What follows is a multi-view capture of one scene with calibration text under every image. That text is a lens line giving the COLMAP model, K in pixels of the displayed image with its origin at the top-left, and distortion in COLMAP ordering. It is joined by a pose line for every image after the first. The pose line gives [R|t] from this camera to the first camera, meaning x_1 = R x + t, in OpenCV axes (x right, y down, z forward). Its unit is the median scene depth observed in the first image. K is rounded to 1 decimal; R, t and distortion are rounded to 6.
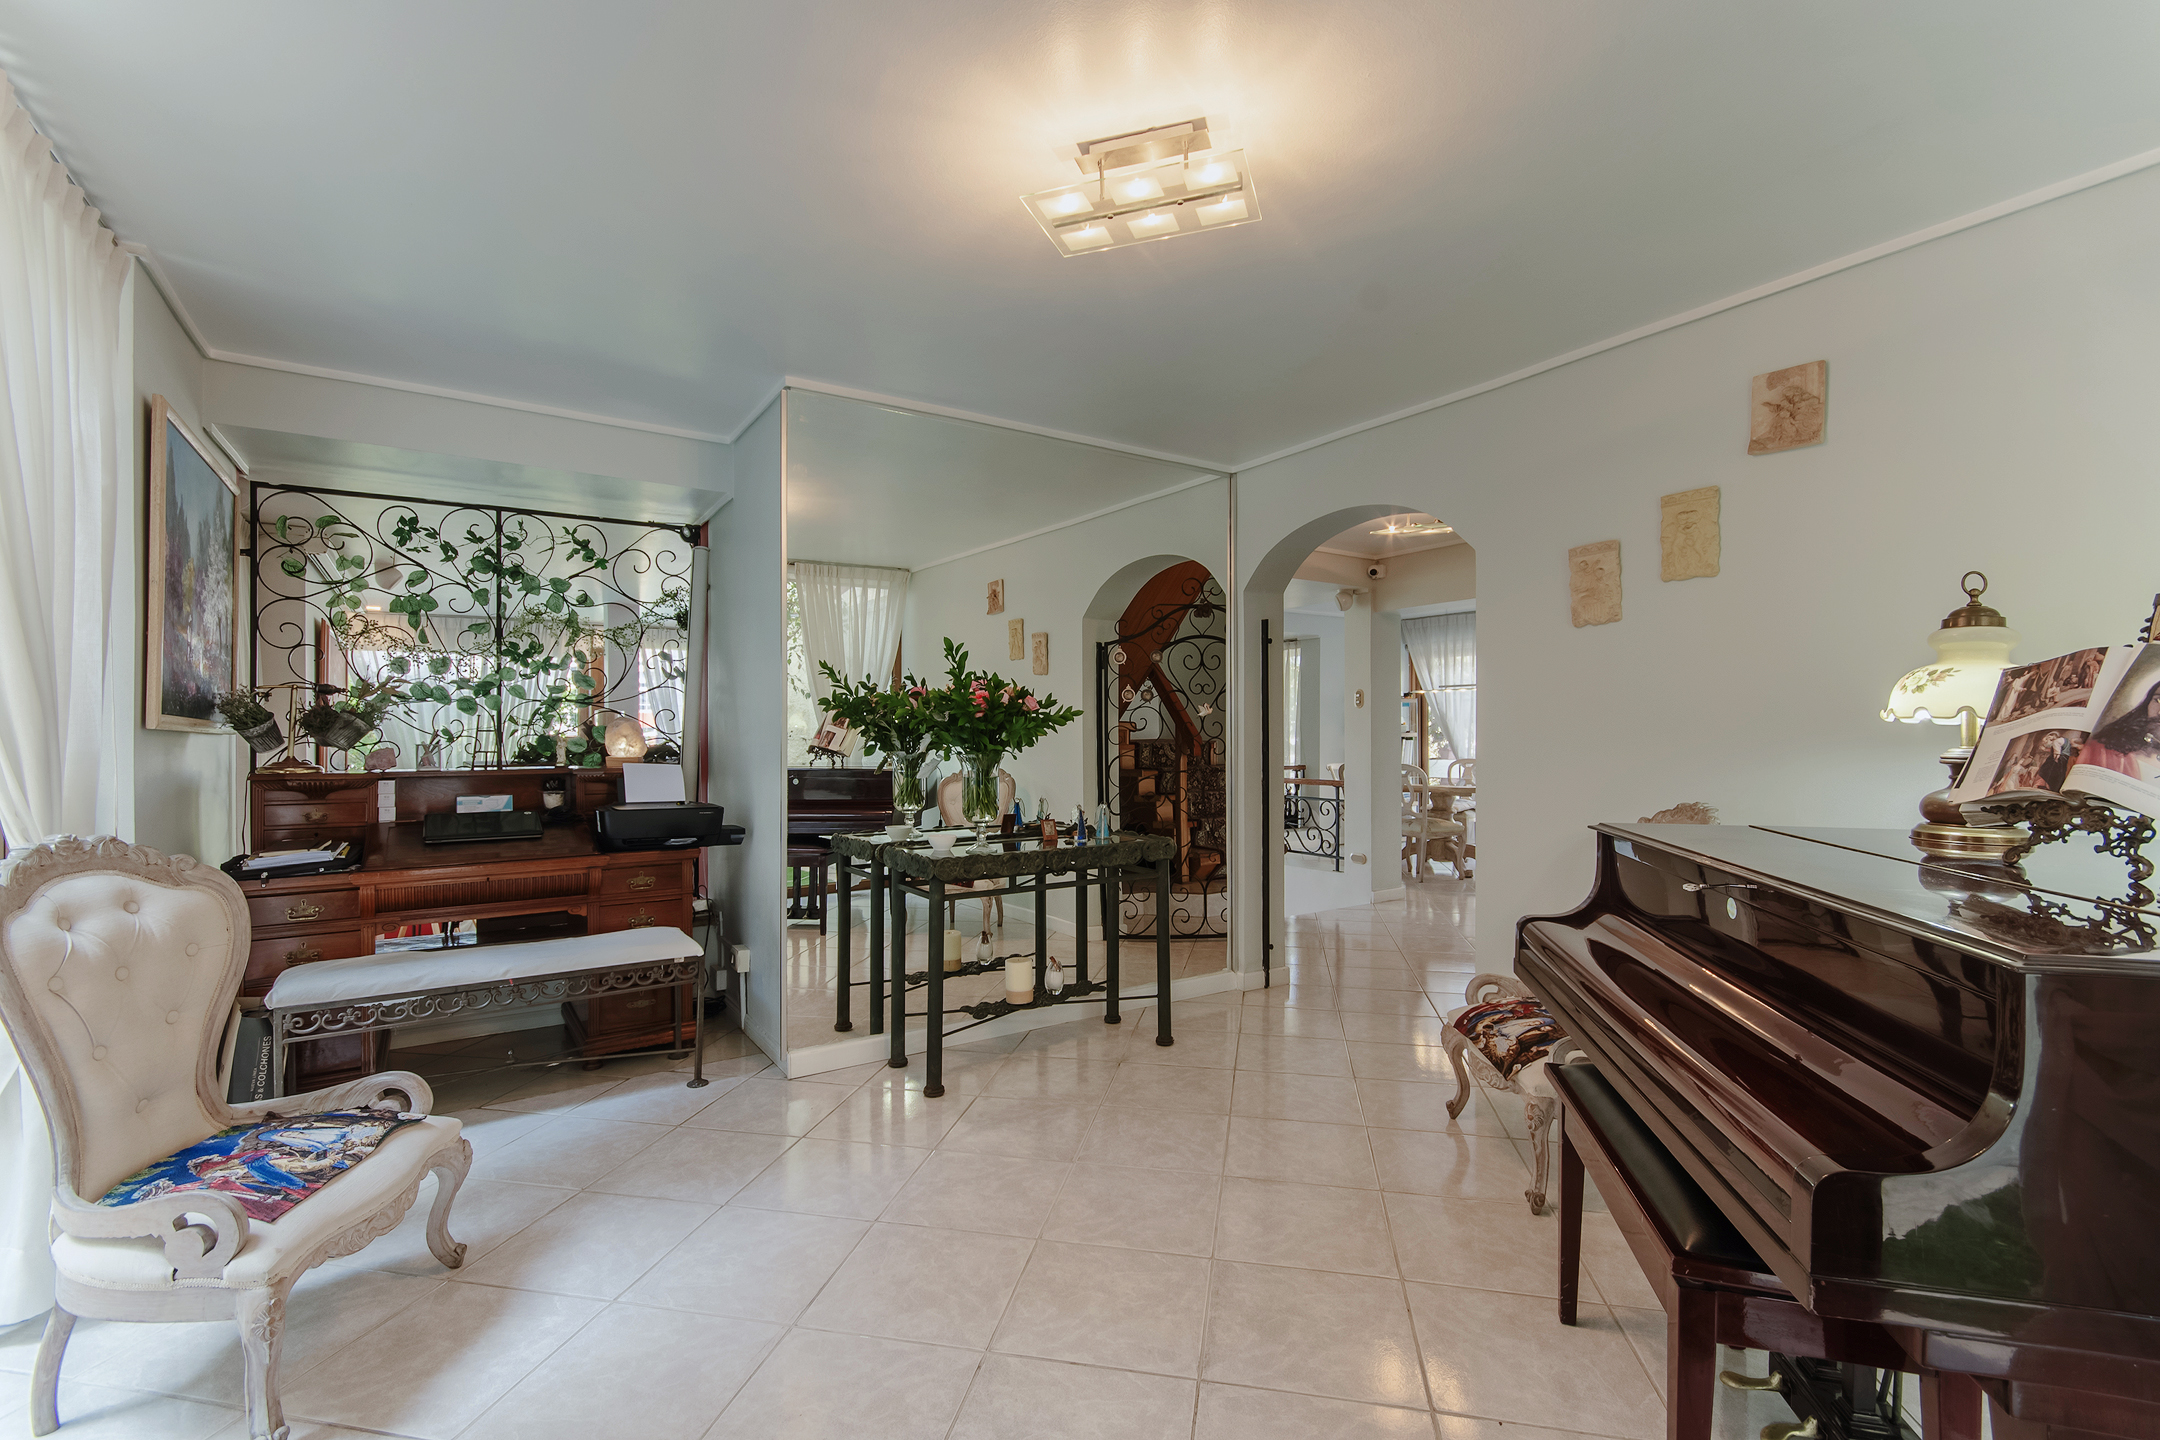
lens RADIAL K [[958.5, 0, 1083.9], [0, 958.5, 724.4], [0, 0, 1]] dist [0.009005, 0.000468]
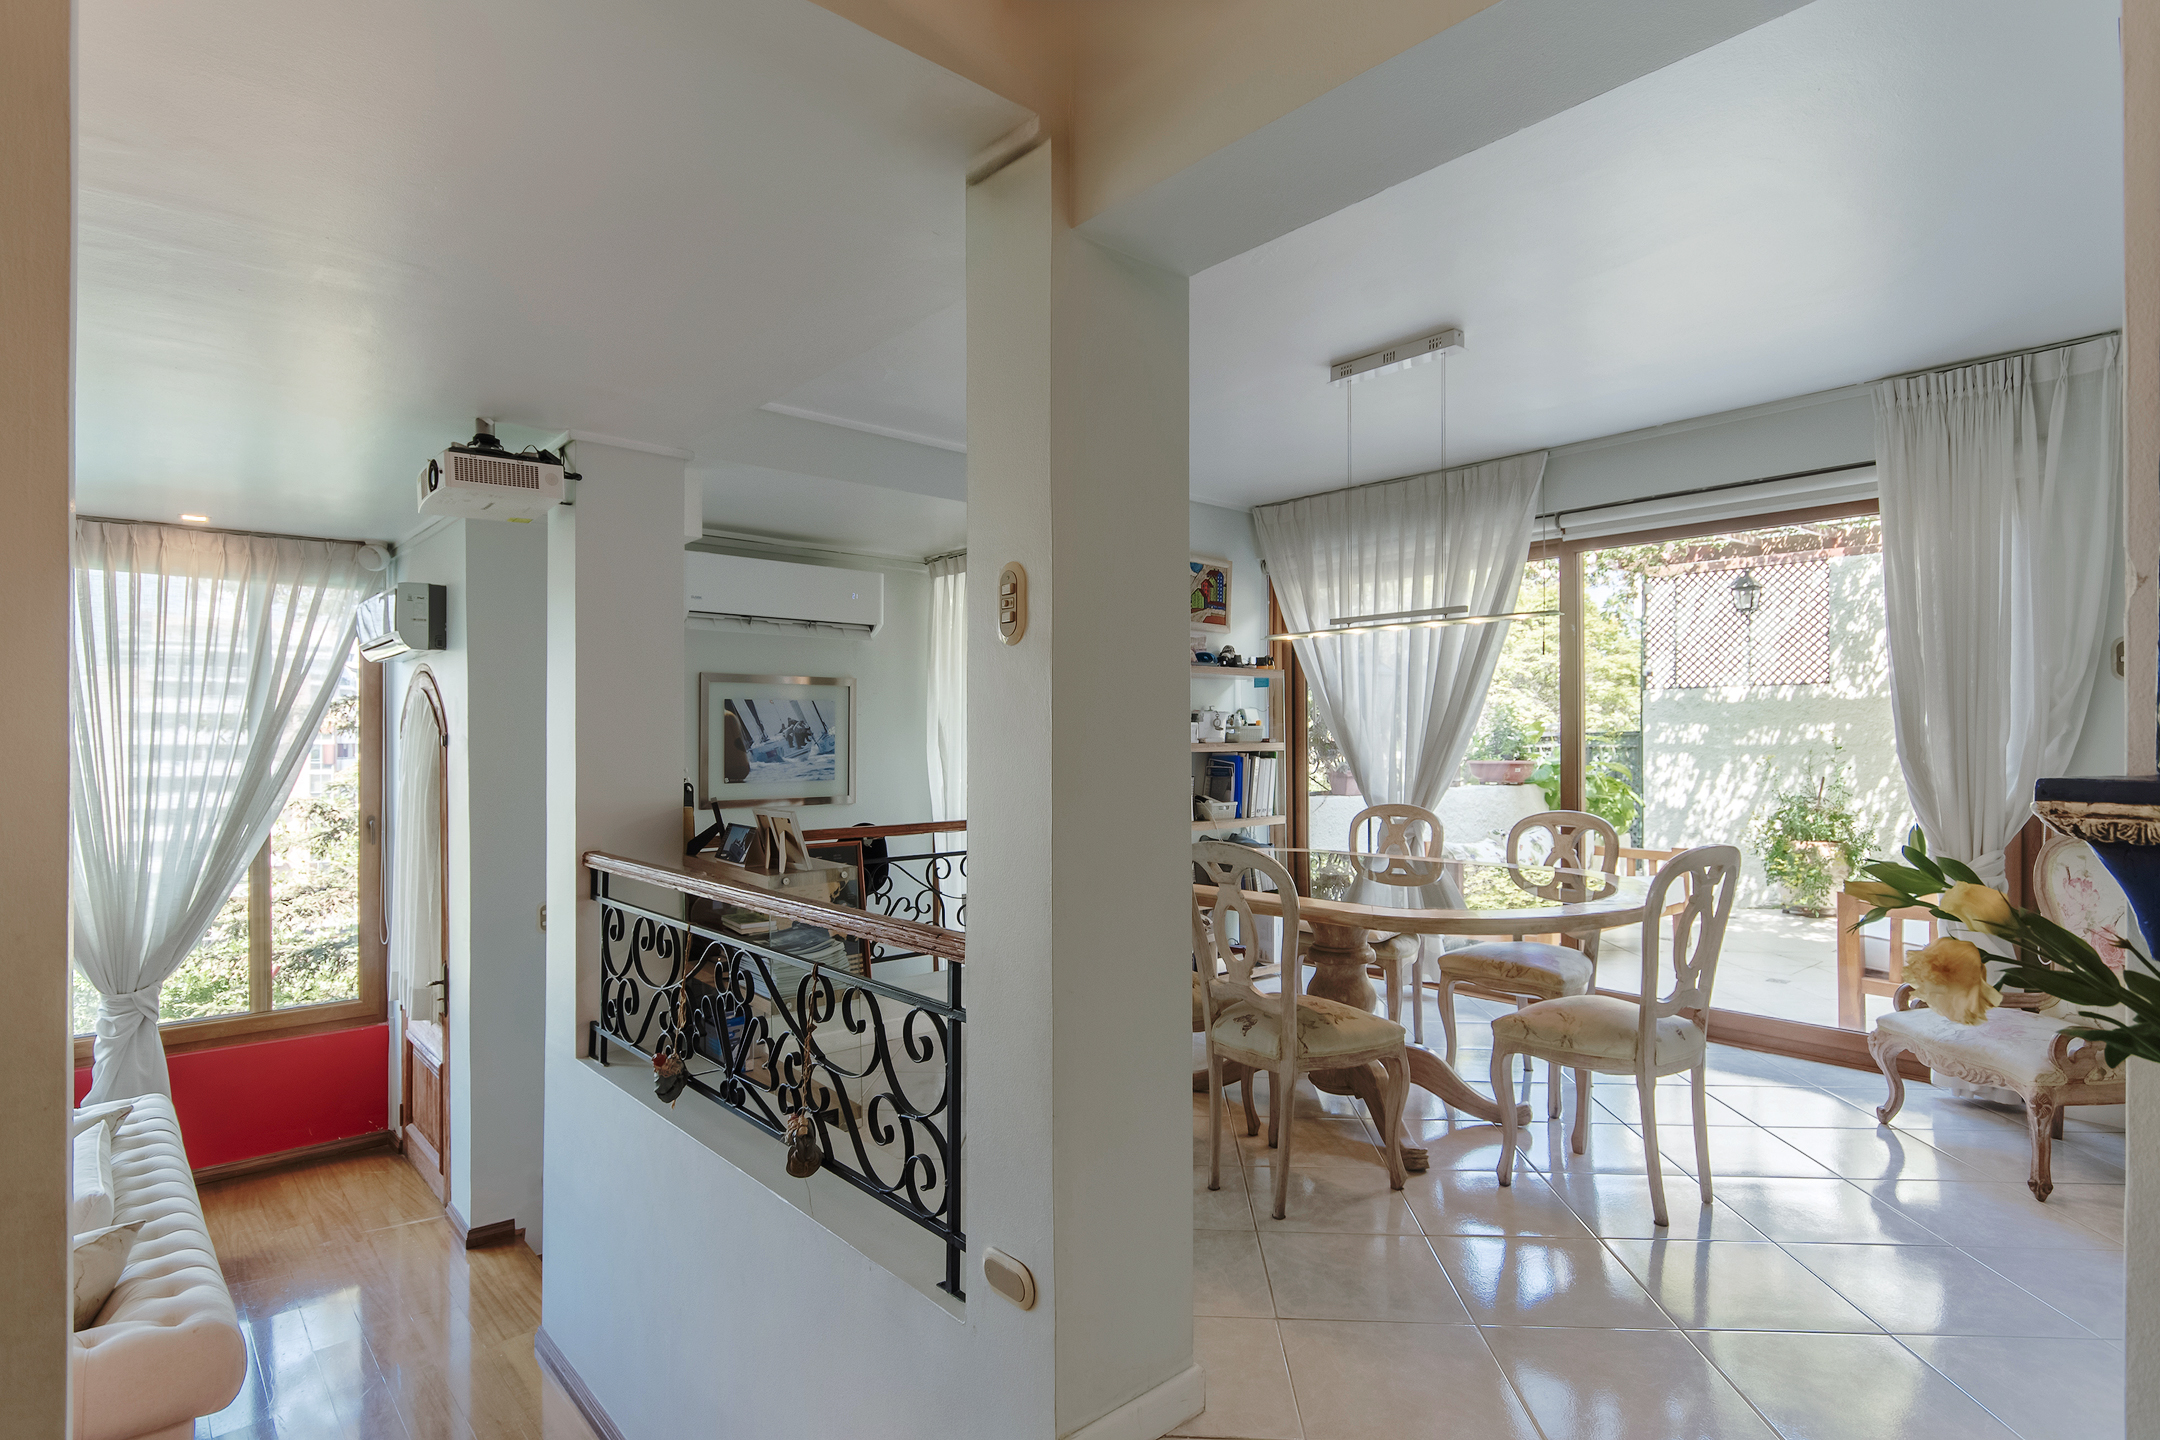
lens RADIAL K [[1112.0, 0, 1079.0], [0, 1112.0, 725.5], [0, 0, 1]] dist [-0.000030, -0.000006]
pose [[0.990714, 0.000319, 0.135961, 0.185103], [0.000349, 0.999988, -0.004887, 0.003361], [-0.135961, 0.004889, 0.990702, 0.505664]]
